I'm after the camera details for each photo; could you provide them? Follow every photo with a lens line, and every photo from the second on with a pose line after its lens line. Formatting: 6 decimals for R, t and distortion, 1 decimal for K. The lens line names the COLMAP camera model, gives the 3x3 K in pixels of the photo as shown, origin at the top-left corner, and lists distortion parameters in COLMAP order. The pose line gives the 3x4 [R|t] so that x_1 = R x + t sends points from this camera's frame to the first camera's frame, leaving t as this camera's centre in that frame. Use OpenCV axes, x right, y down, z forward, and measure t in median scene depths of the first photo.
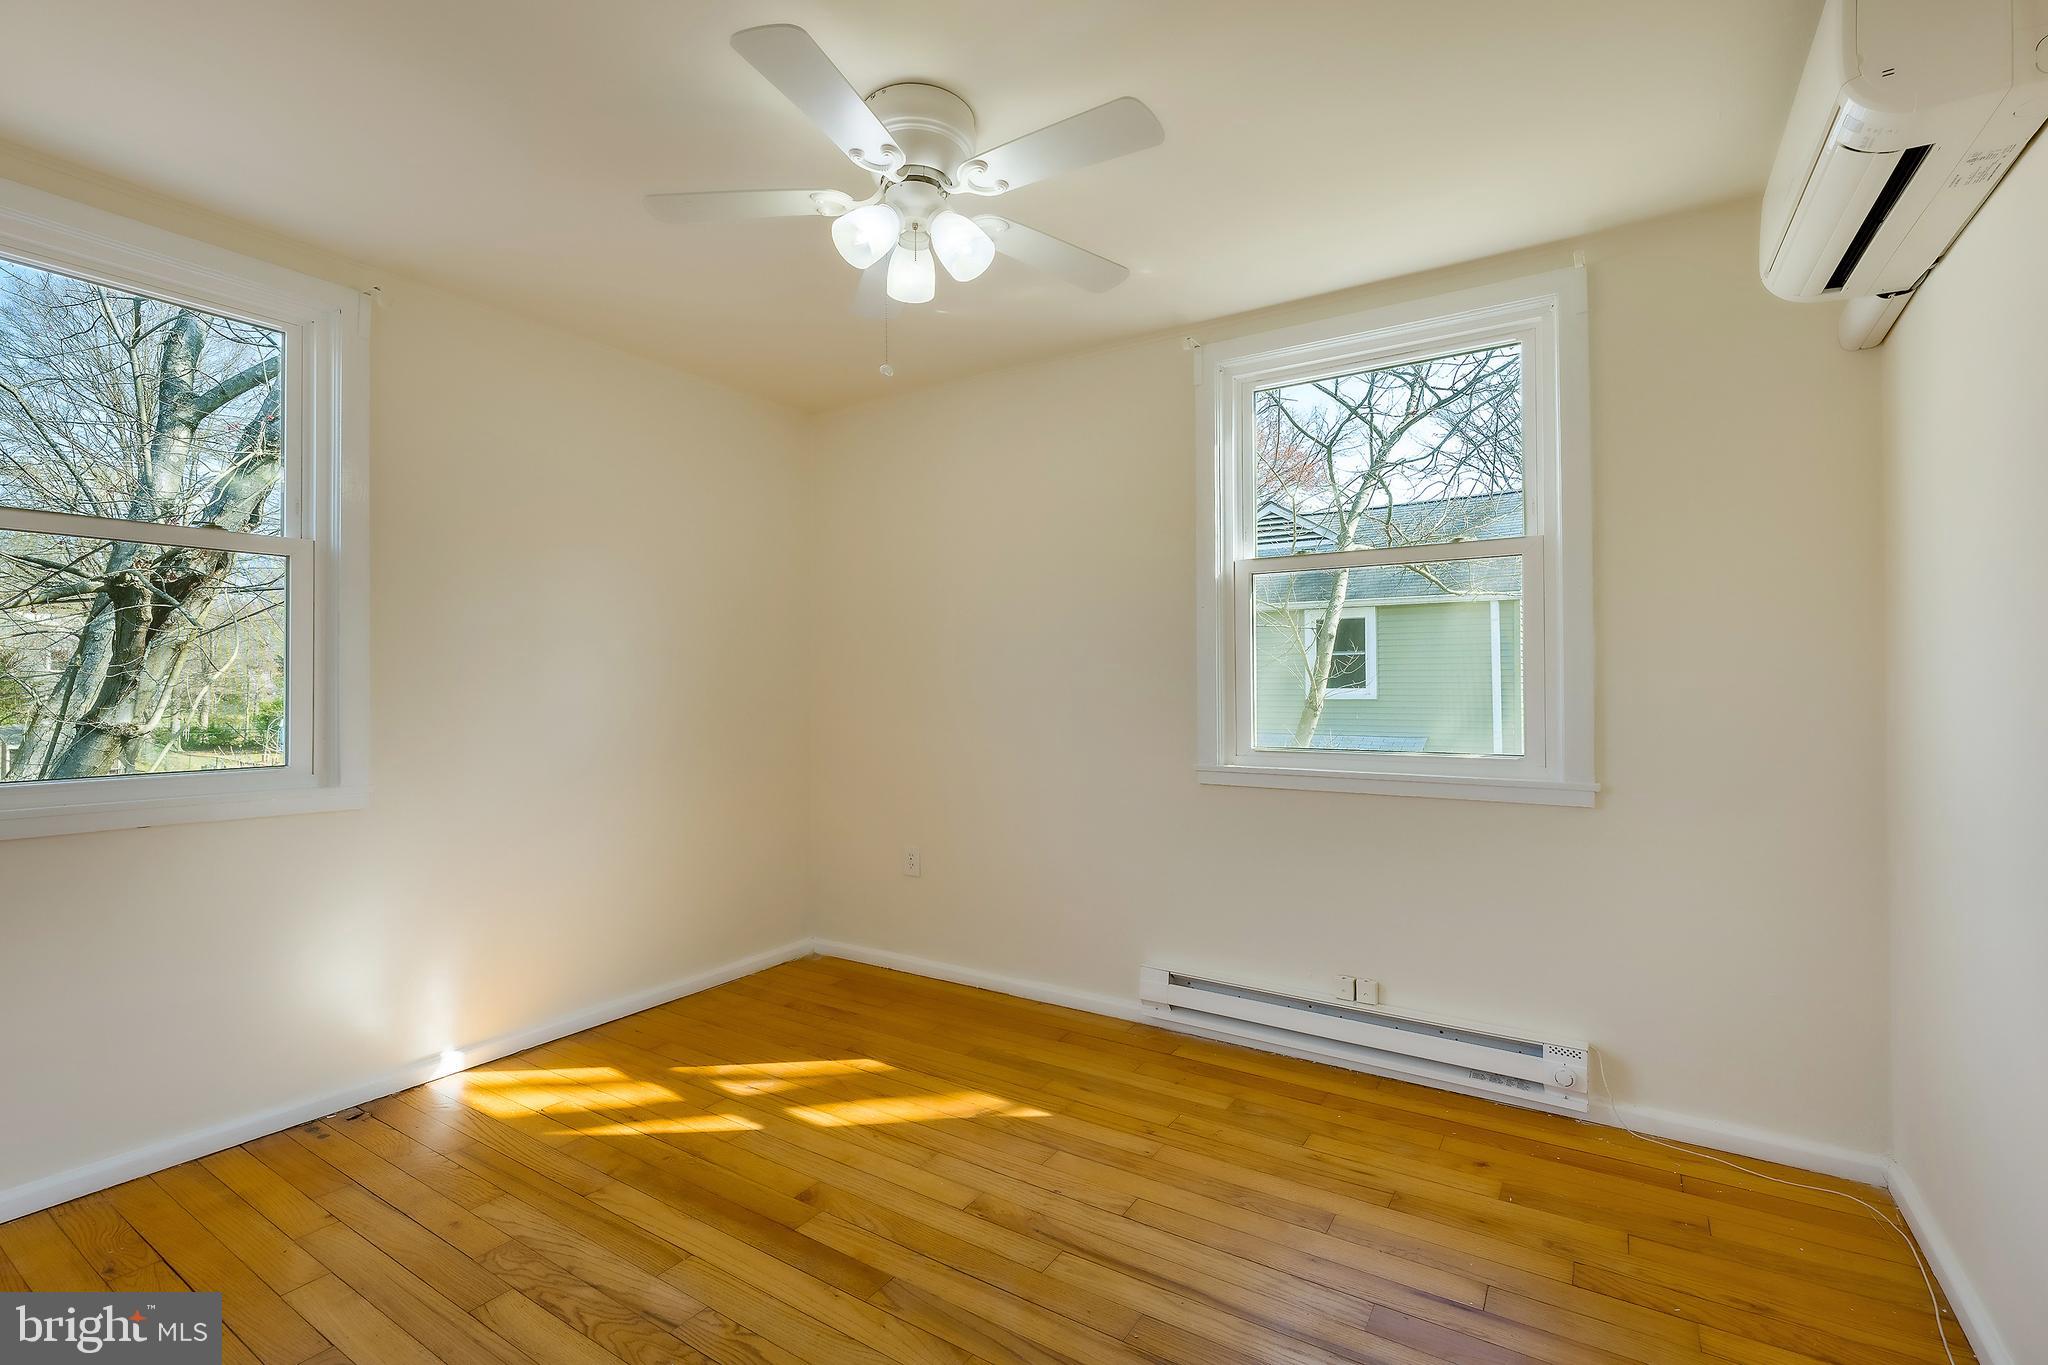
lens RADIAL K [[823.4, 0, 1024.0], [0, 823.4, 682.5], [0, 0, 1]] dist [0.000107, 0.000027]
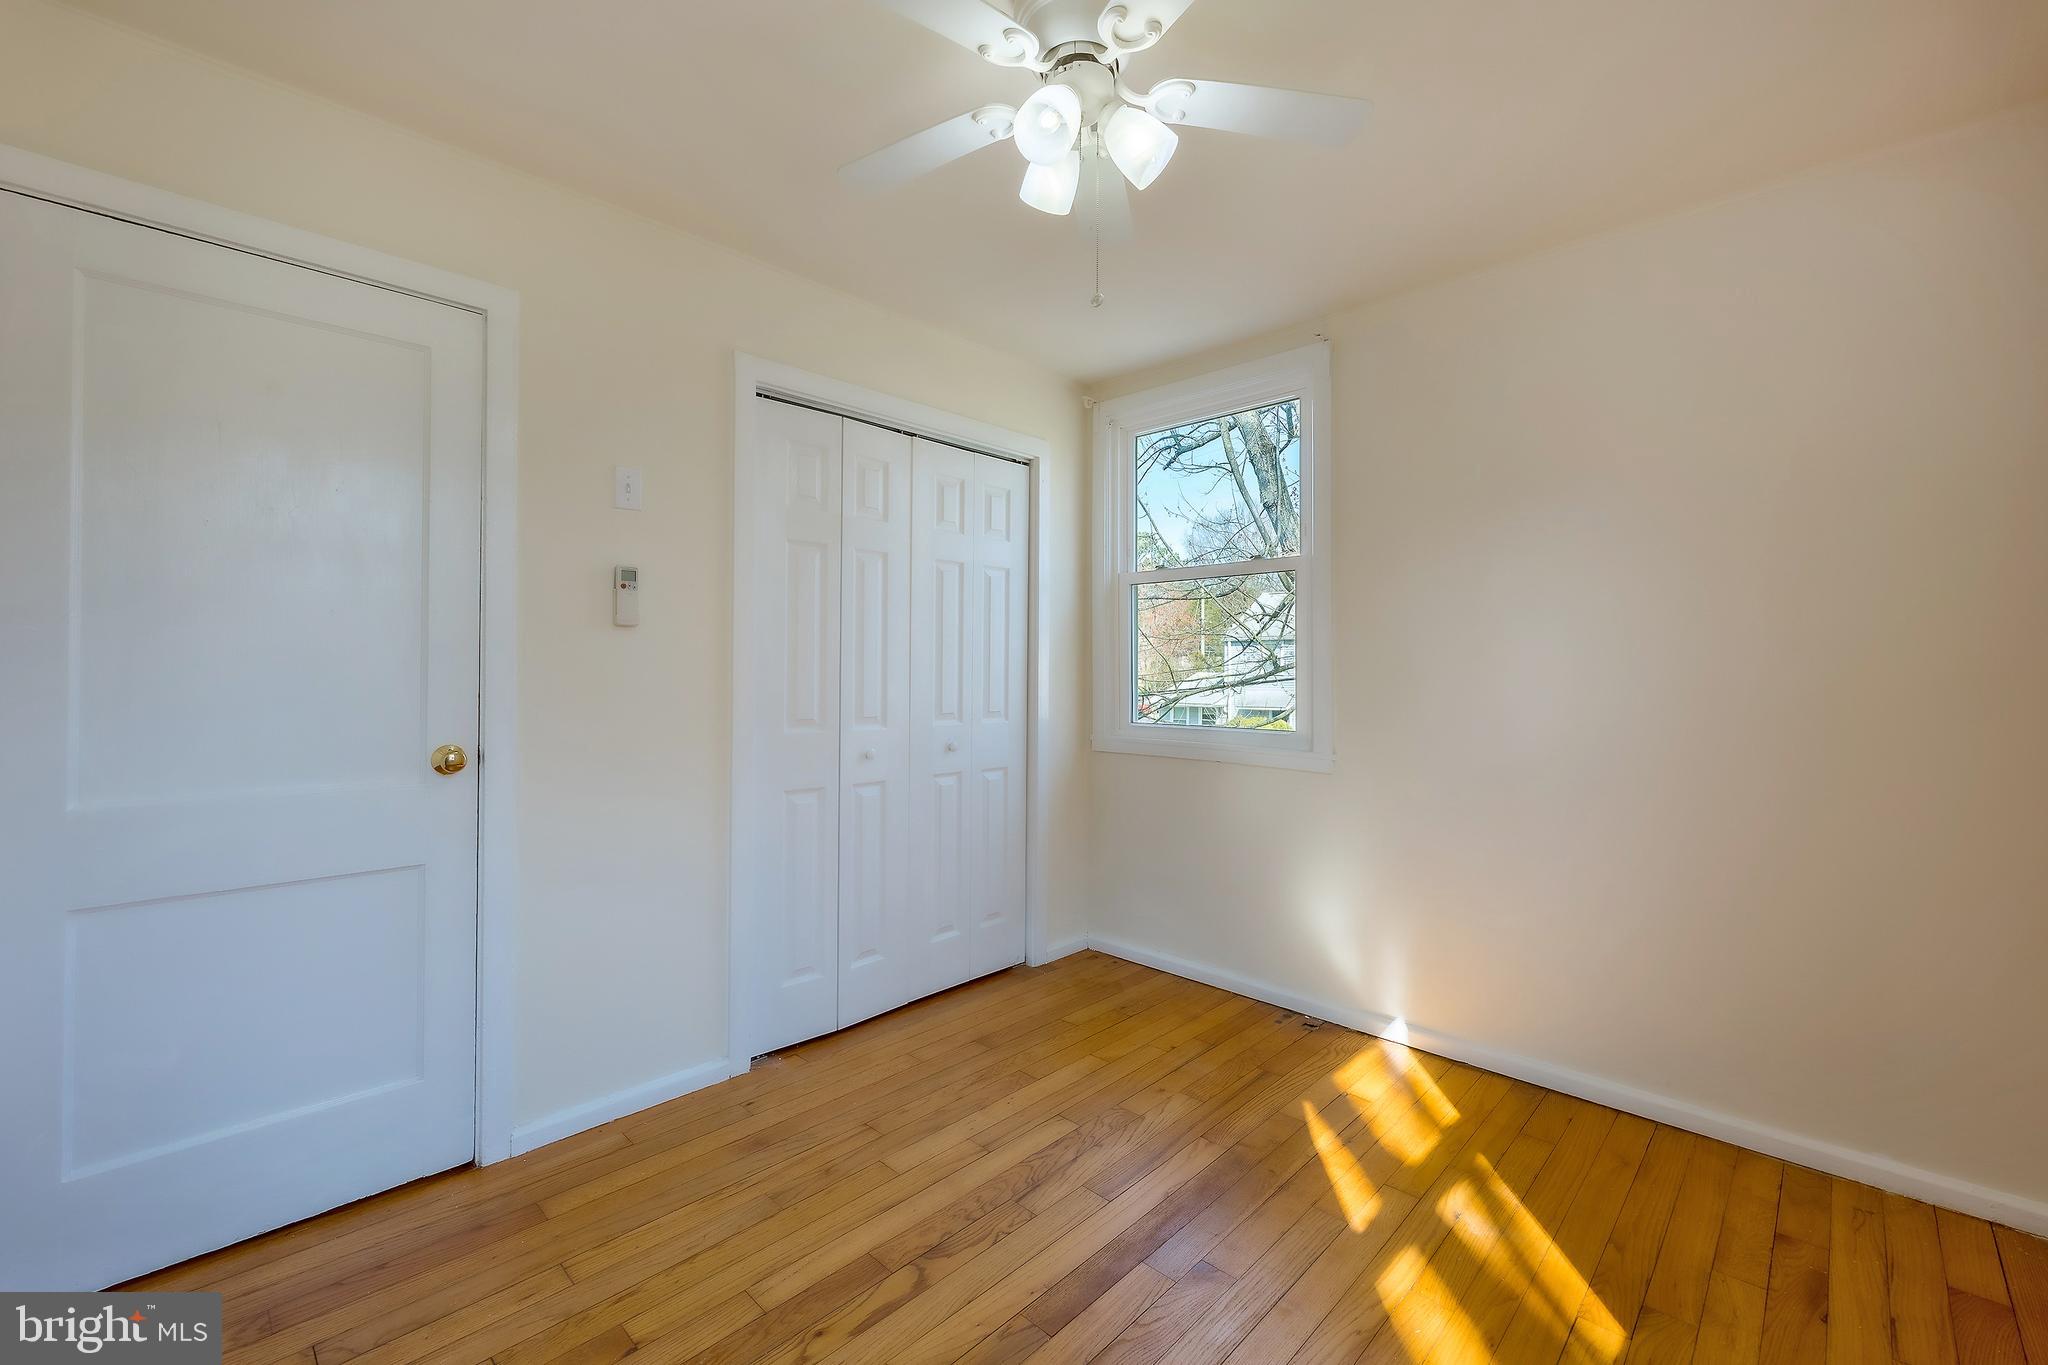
lens RADIAL K [[896.9, 0, 1024.0], [0, 896.9, 682.5], [0, 0, 1]] dist [0.000735, 0.000019]
pose [[-0.155069, 0.018807, -0.987725, 0.551760], [-0.008744, 0.999753, 0.020409, -0.002945], [0.987865, 0.011801, -0.154867, 0.774607]]
